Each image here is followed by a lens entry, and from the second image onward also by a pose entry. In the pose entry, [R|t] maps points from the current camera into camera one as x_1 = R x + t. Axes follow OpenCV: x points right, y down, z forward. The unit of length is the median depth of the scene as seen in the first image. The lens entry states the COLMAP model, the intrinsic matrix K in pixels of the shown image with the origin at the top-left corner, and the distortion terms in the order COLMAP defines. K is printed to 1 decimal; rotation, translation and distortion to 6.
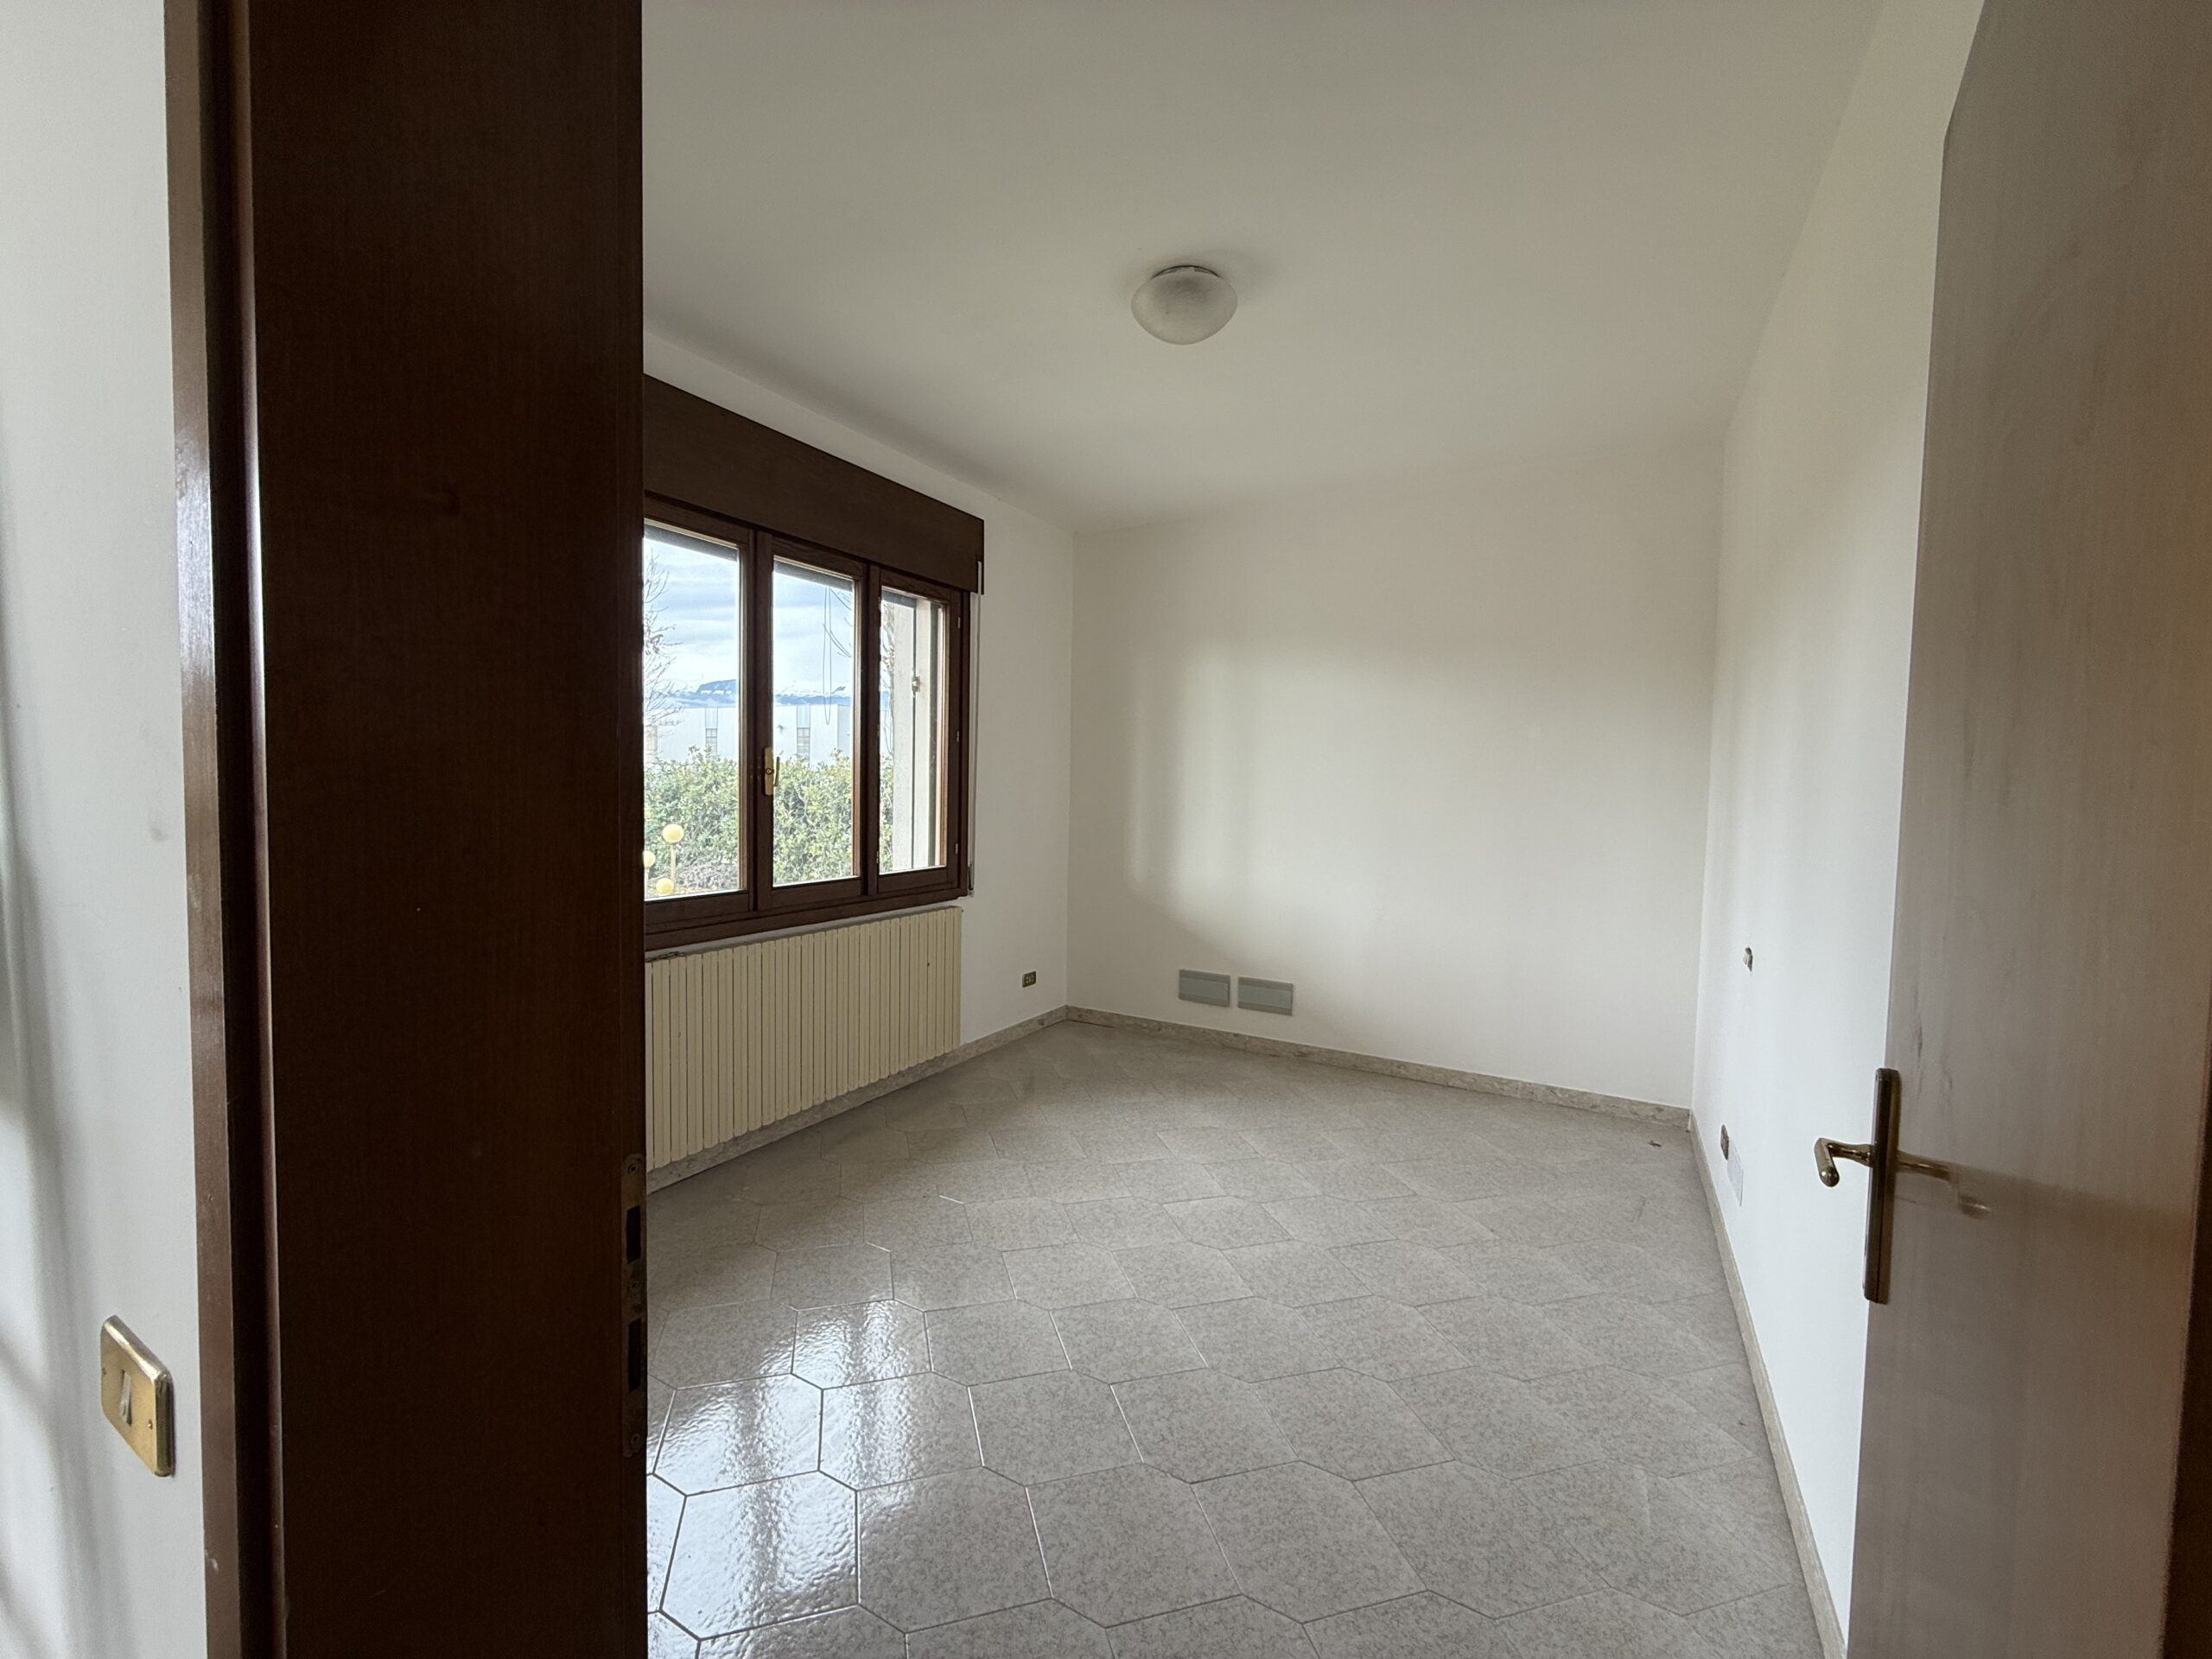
lens RADIAL K [[876.9, 0, 1101.0], [0, 876.9, 828.5], [0, 0, 1]] dist [-0.001314, 0.000167]
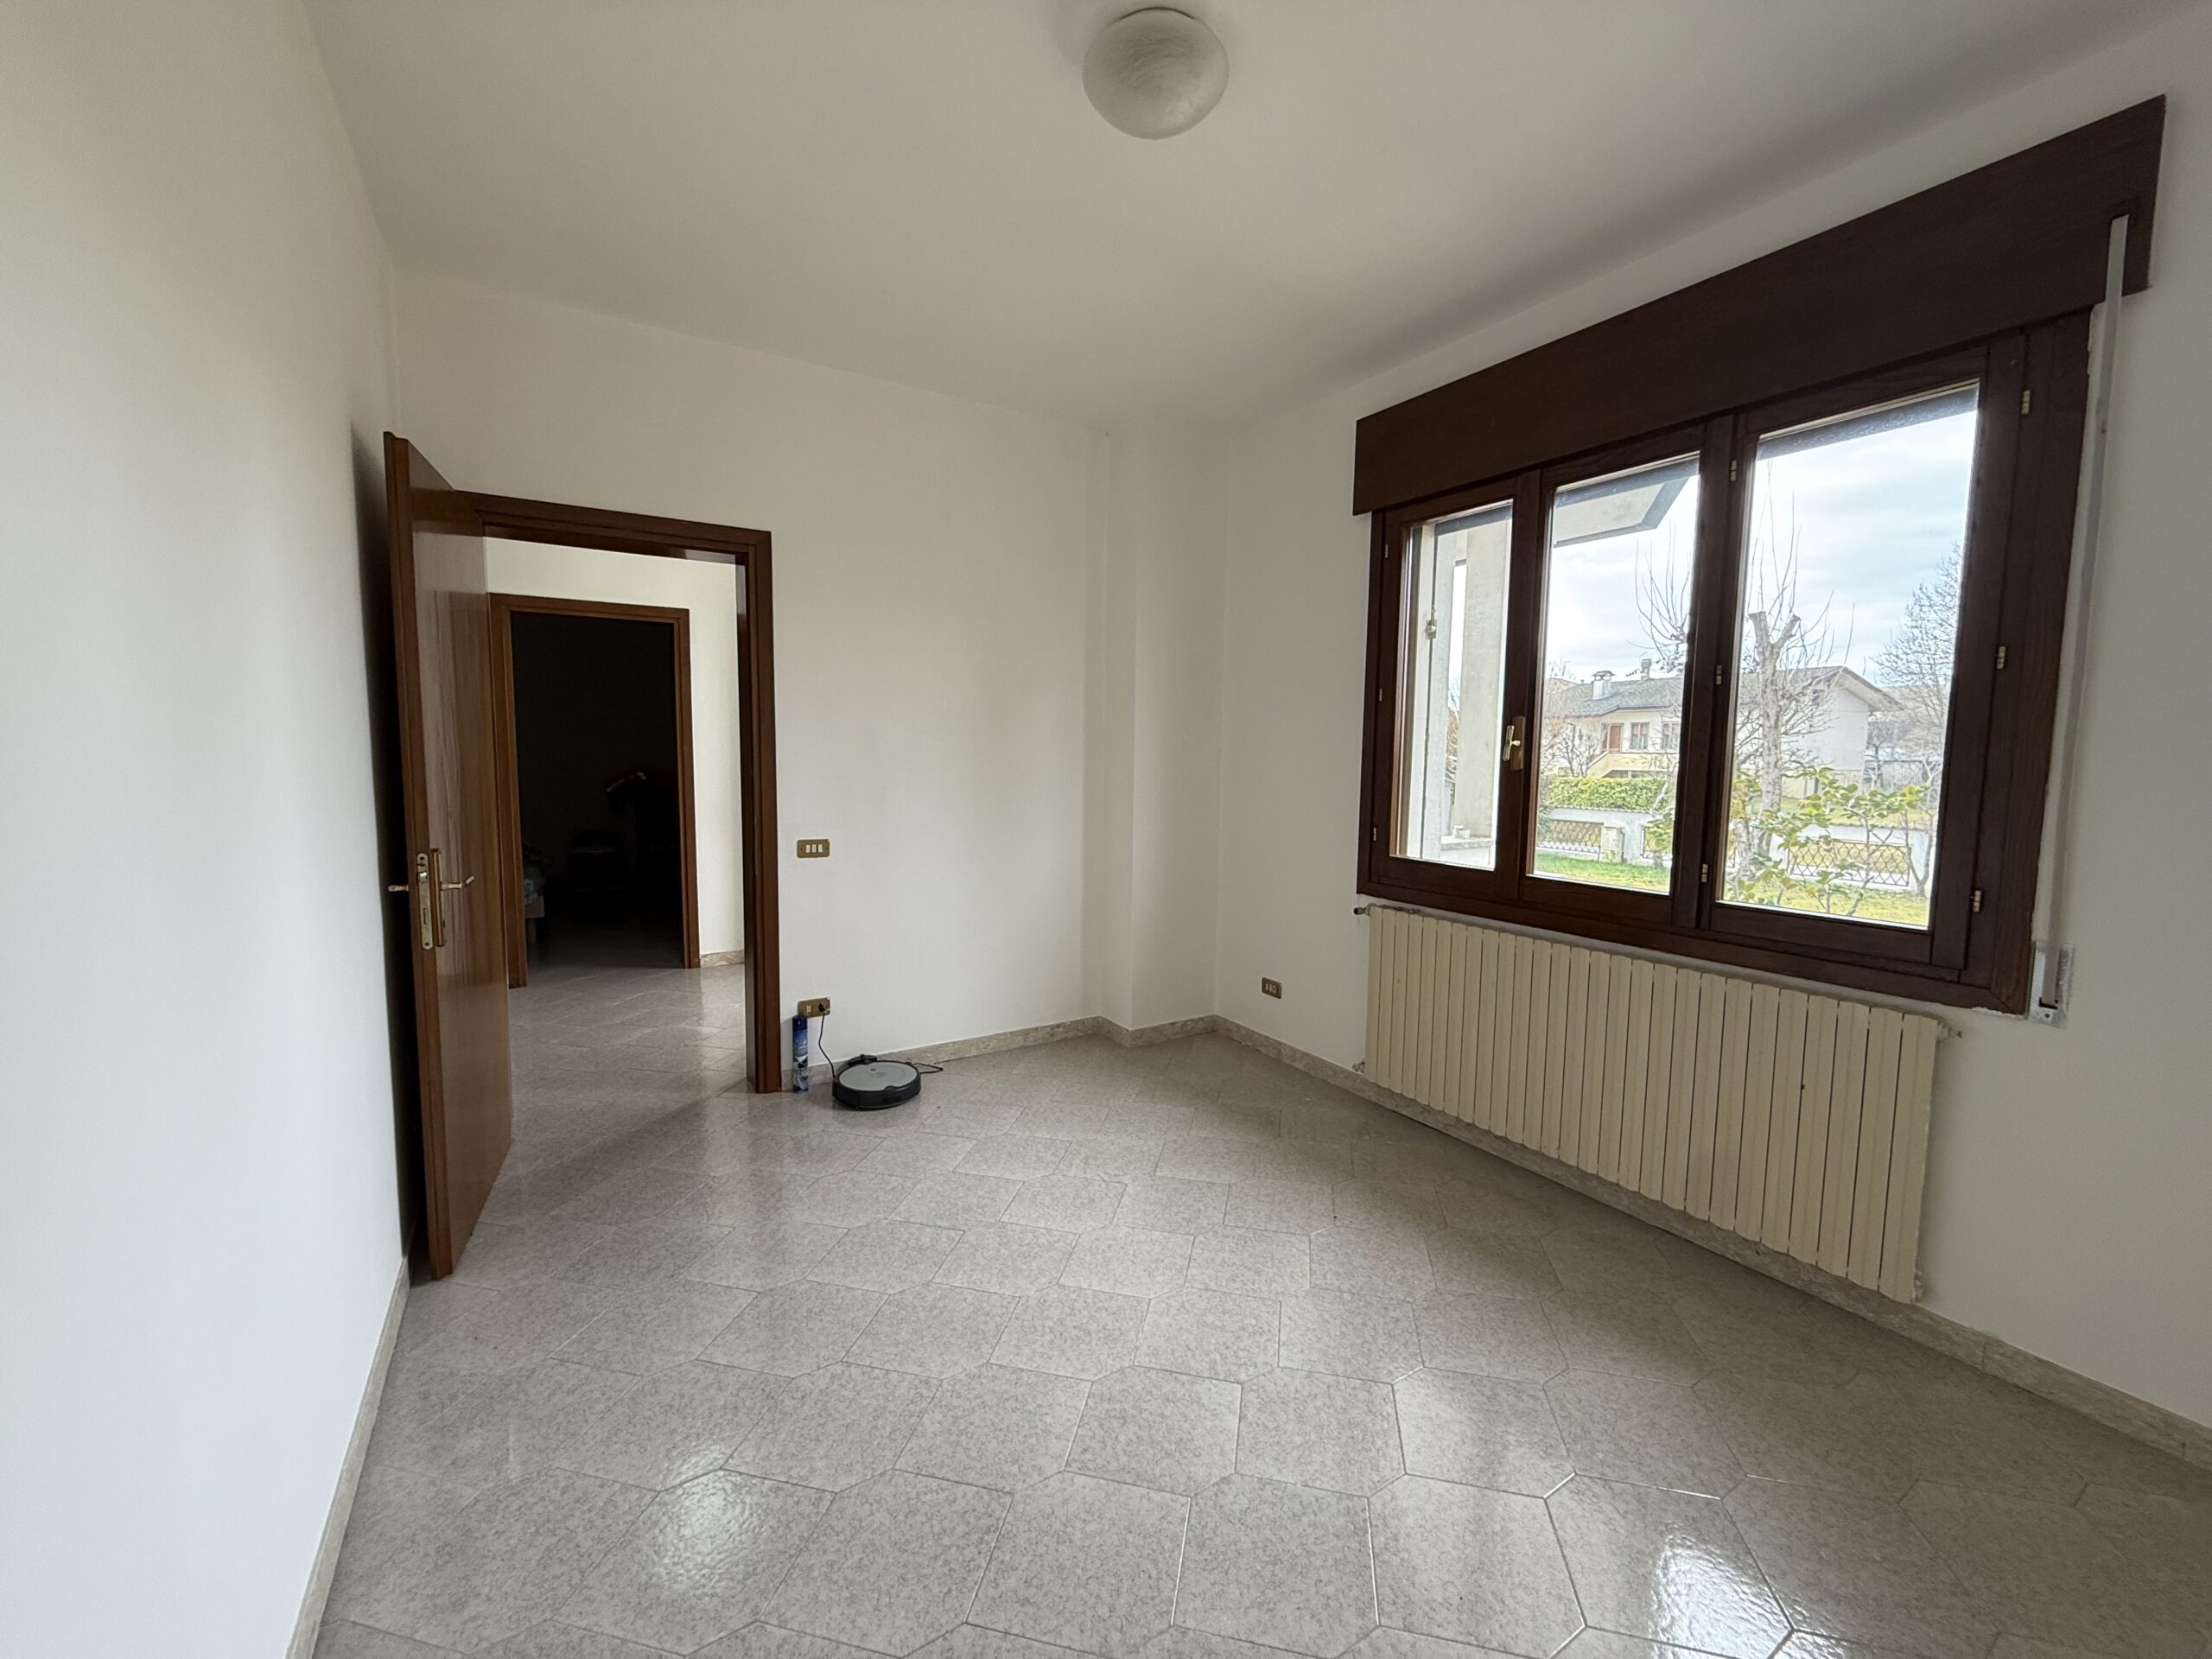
lens RADIAL K [[876.9, 0, 1100.4], [0, 876.9, 830.3], [0, 0, 1]] dist [-0.001314, 0.000167]
pose [[-0.476711, 0.058076, -0.877139, 0.588881], [-0.067586, 0.992440, 0.102442, -0.038779], [0.876458, 0.108117, -0.469183, 1.025008]]
